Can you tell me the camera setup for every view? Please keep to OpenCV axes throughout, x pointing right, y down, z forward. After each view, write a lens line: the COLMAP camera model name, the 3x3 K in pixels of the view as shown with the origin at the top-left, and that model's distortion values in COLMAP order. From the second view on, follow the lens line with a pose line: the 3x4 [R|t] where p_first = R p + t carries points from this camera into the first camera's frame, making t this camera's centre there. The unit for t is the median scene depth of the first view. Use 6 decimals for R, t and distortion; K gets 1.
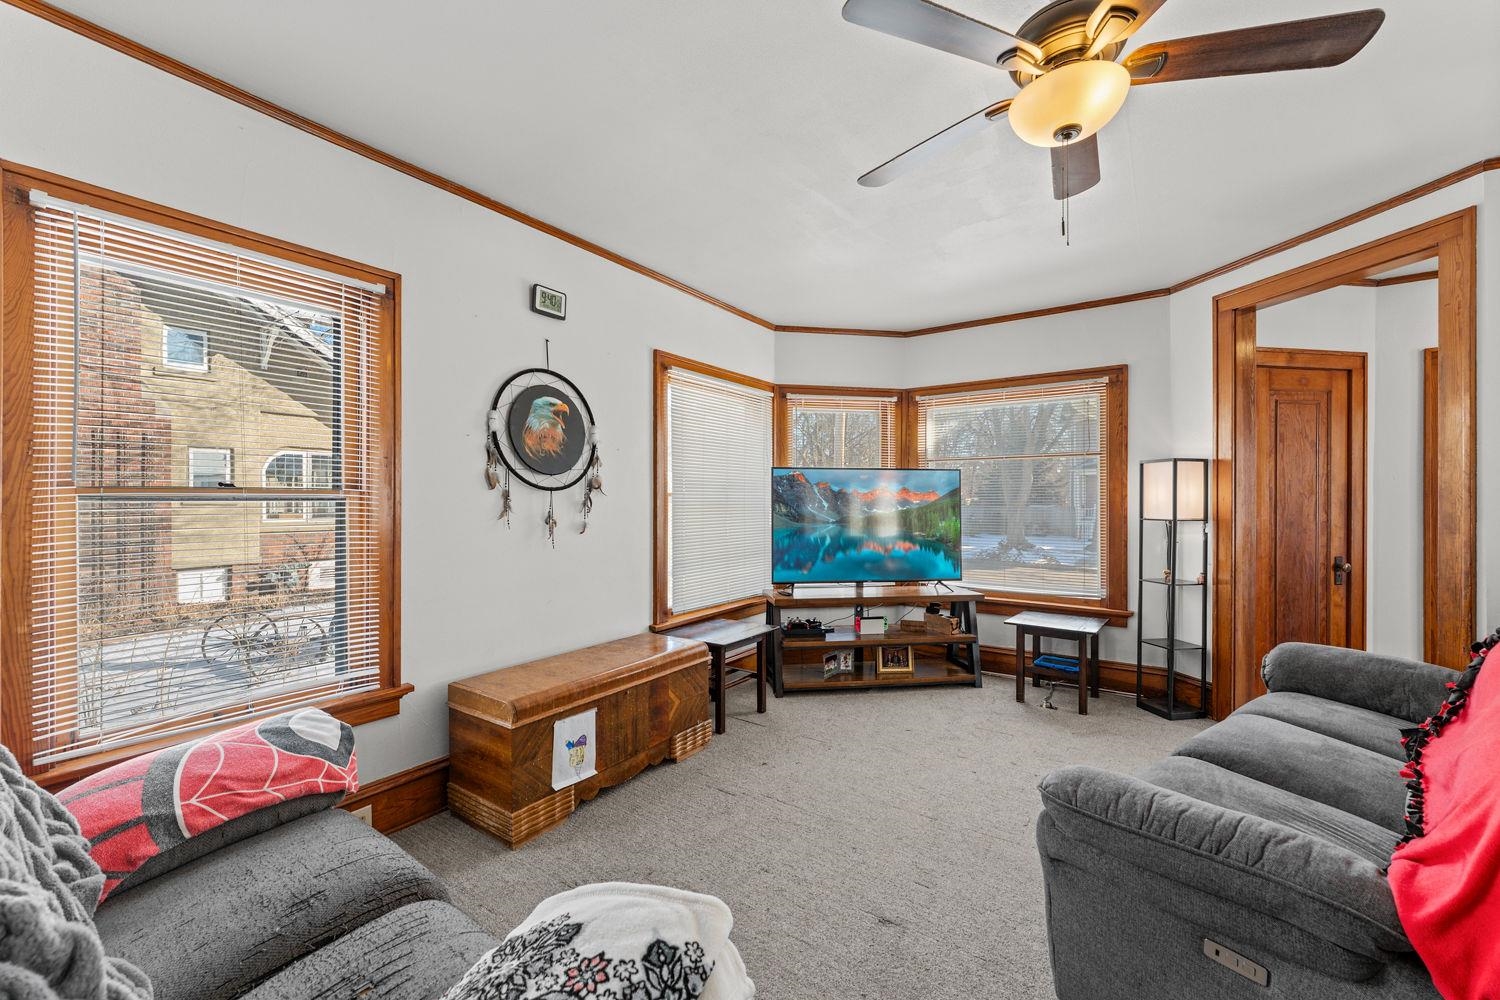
lens RADIAL K [[584.6, 0, 750.0], [0, 584.6, 500.0], [0, 0, 1]] dist [0.000073, -0.000013]
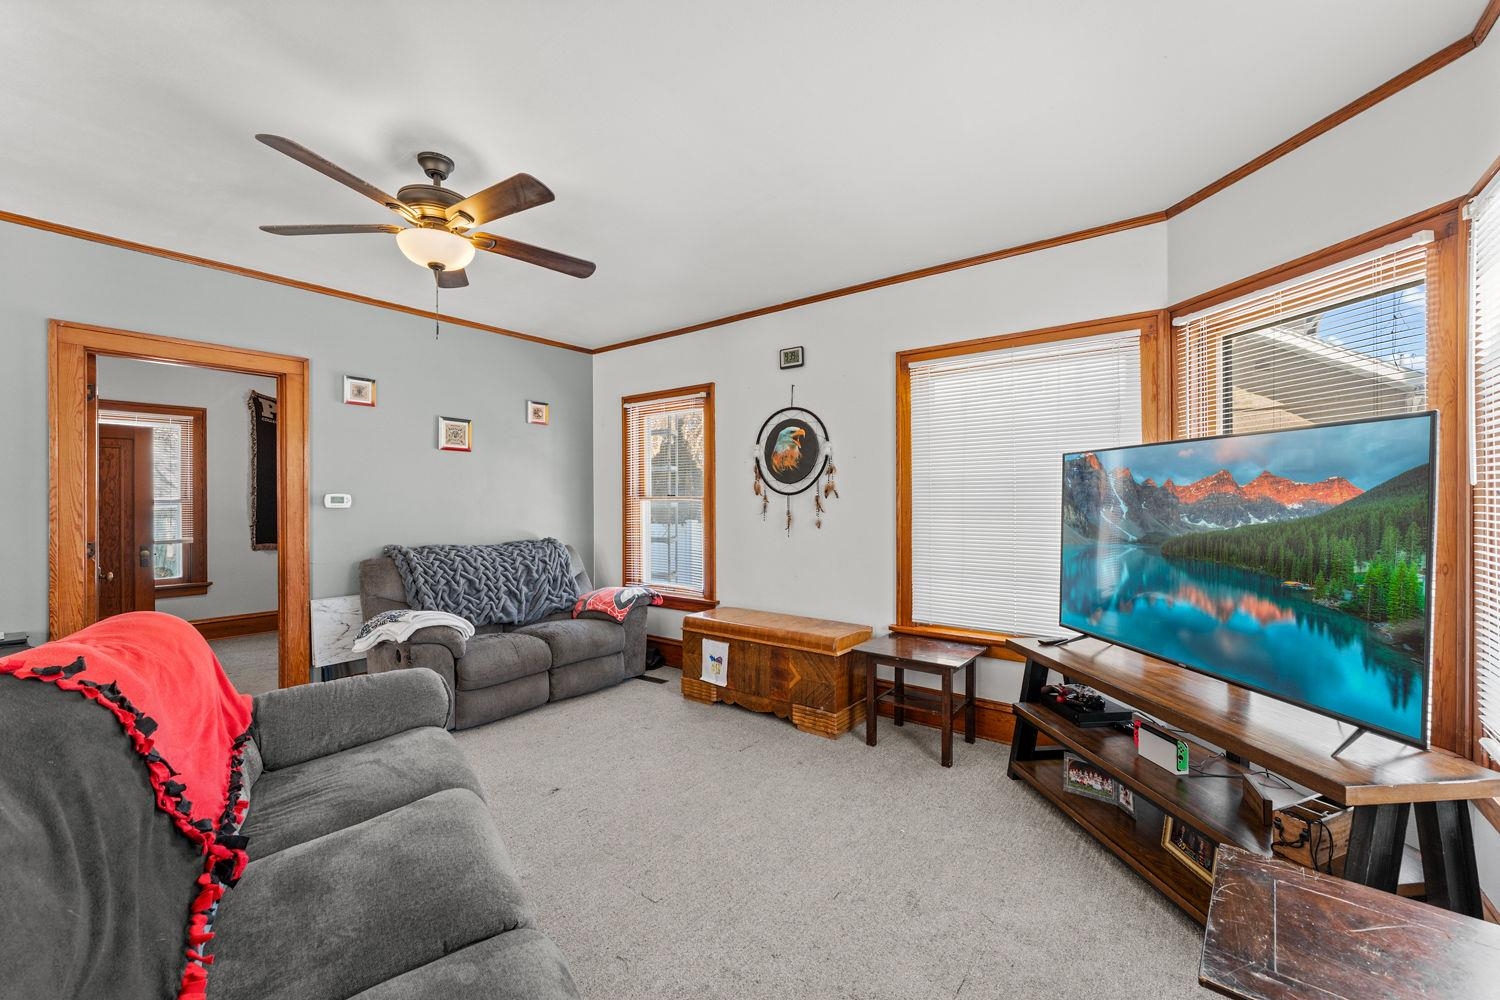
lens RADIAL K [[615.4, 0, 750.0], [0, 615.4, 500.0], [0, 0, 1]] dist [-0.000555, -0.000097]
pose [[-0.046004, -0.001651, -0.998940, 1.106860], [0.003146, 0.999993, -0.001798, -0.002304], [0.998936, -0.003226, -0.045998, 0.971995]]
